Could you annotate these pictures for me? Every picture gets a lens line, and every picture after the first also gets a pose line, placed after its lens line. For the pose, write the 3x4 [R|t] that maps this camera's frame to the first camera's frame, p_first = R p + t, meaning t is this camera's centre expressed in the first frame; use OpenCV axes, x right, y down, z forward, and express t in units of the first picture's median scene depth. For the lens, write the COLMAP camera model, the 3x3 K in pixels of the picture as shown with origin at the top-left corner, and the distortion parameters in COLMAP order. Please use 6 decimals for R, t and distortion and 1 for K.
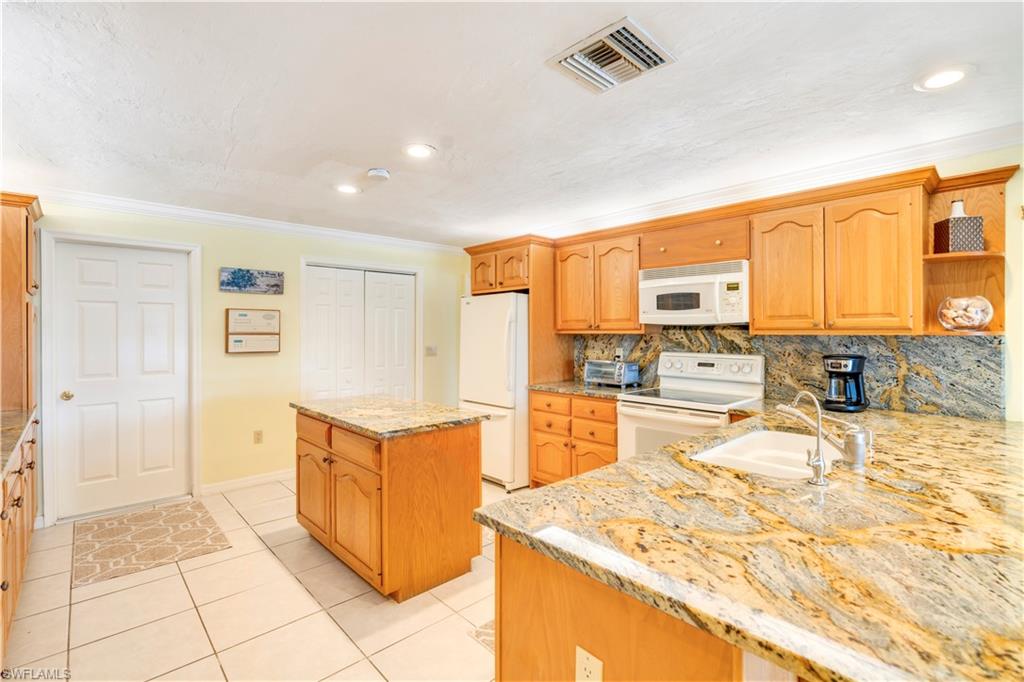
lens RADIAL K [[467.6, 0, 514.6], [0, 467.6, 335.2], [0, 0, 1]] dist [-0.015207, 0.006142]
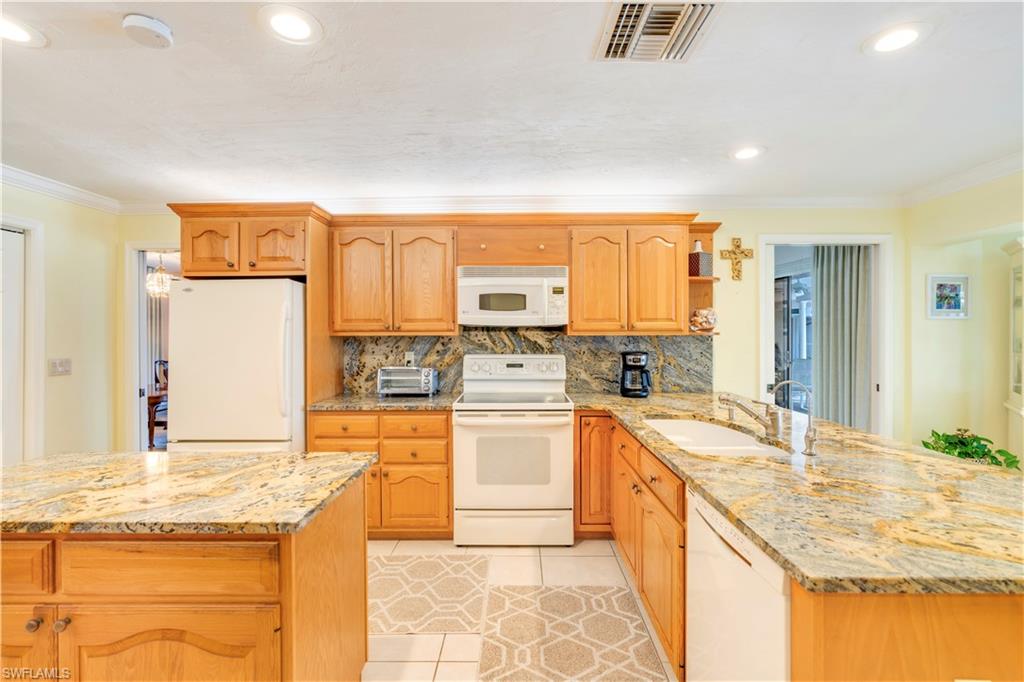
lens RADIAL K [[467.6, 0, 514.6], [0, 467.6, 335.2], [0, 0, 1]] dist [-0.015207, 0.006142]
pose [[0.689819, -0.004214, 0.723970, -0.330709], [0.008012, 0.999966, -0.001813, -0.000963], [-0.723937, 0.007051, 0.689830, 0.299688]]
